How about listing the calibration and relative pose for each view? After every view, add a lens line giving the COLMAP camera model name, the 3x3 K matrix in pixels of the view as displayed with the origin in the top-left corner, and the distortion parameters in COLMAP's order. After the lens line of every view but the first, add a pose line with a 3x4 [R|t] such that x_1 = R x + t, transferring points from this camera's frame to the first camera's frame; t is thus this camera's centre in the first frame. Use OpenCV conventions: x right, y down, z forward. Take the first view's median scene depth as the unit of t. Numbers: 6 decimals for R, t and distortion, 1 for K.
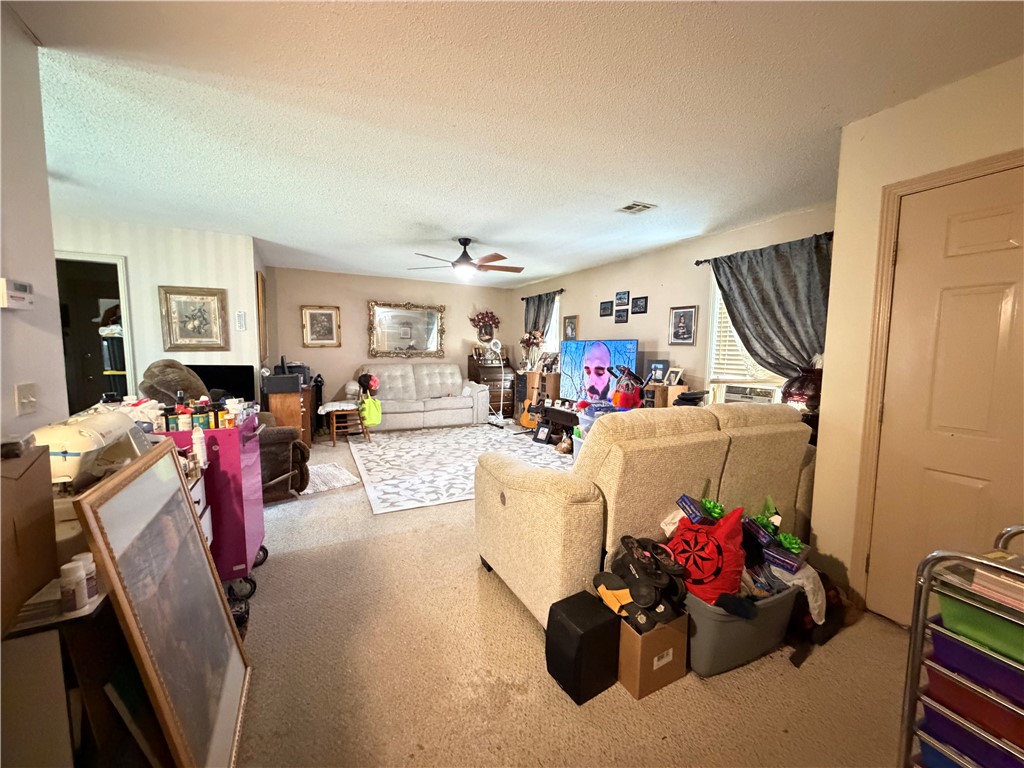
lens RADIAL K [[393.9, 0, 512.0], [0, 393.9, 384.0], [0, 0, 1]] dist [0.000094, -0.000012]
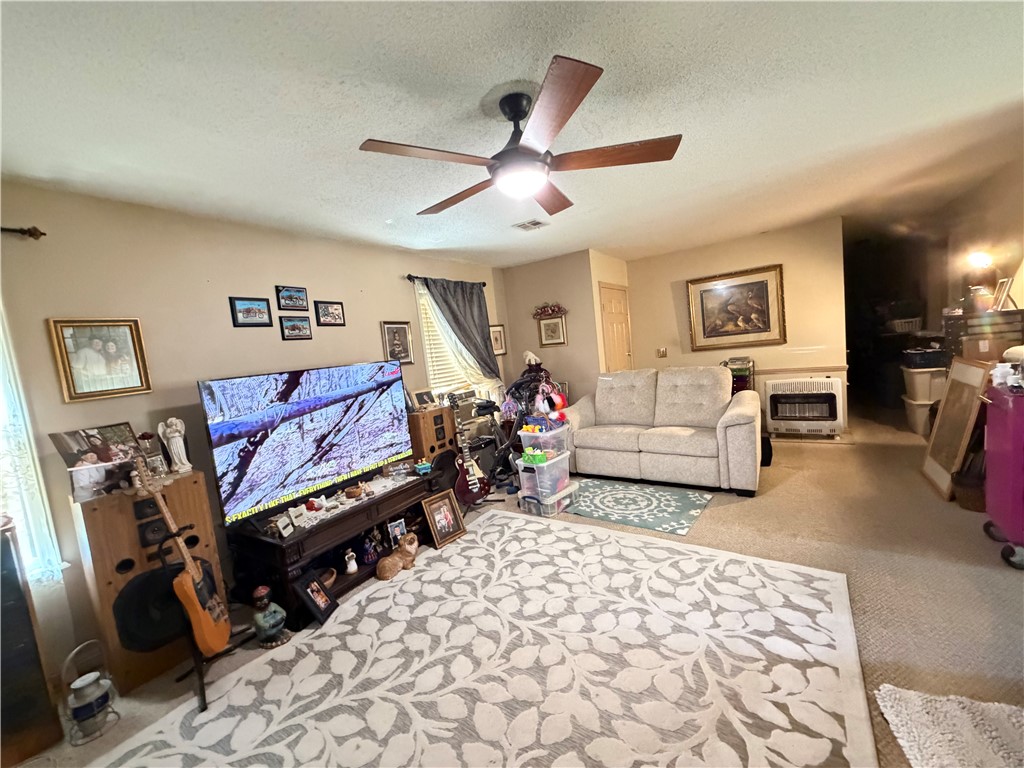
lens RADIAL K [[393.9, 0, 512.0], [0, 393.9, 384.0], [0, 0, 1]] dist [0.000094, -0.000012]
pose [[-0.460105, -0.046502, 0.886646, -0.504217], [0.180843, 0.972785, 0.144864, -0.153301], [-0.869252, 0.226997, -0.439174, 1.288464]]
